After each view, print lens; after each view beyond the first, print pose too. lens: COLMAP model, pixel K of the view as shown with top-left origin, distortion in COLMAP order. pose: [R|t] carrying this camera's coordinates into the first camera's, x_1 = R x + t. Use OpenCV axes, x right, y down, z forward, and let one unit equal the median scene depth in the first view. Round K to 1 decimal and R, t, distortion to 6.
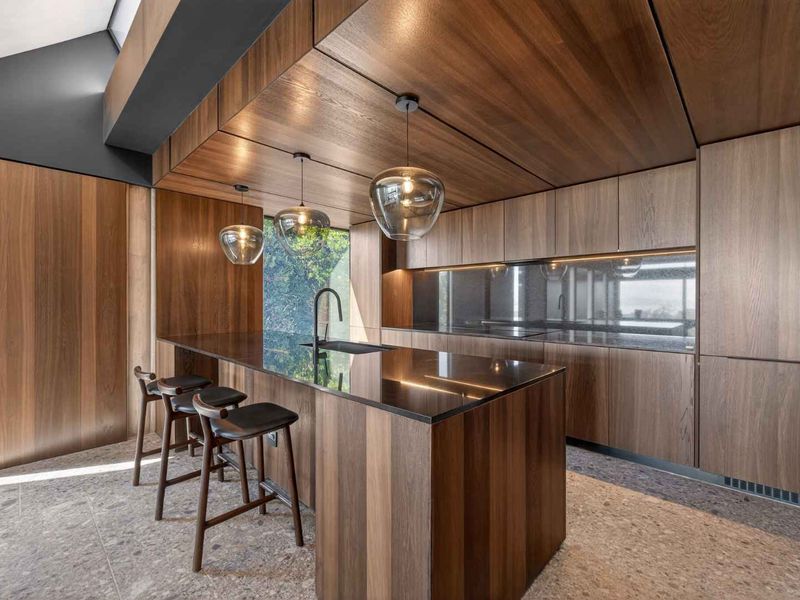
lens RADIAL K [[344.3, 0, 400.0], [0, 344.3, 300.0], [0, 0, 1]] dist [0.001279, 0.000399]
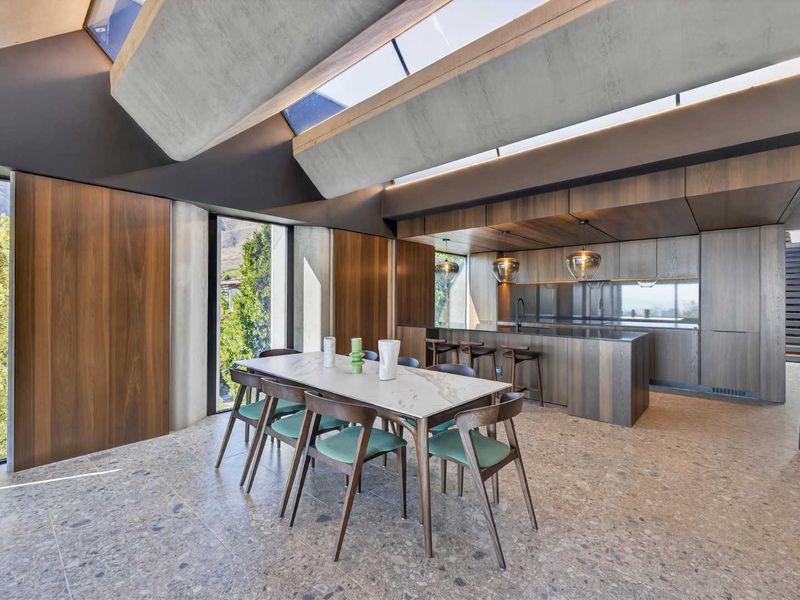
lens RADIAL K [[357.8, 0, 400.0], [0, 357.8, 300.0], [0, 0, 1]] dist [-0.003070, -0.000950]
pose [[0.997436, -0.008807, 0.071021, -0.249928], [0.008830, 0.999961, -0.000002, -0.007391], [-0.071019, 0.000629, 0.997475, -0.231974]]
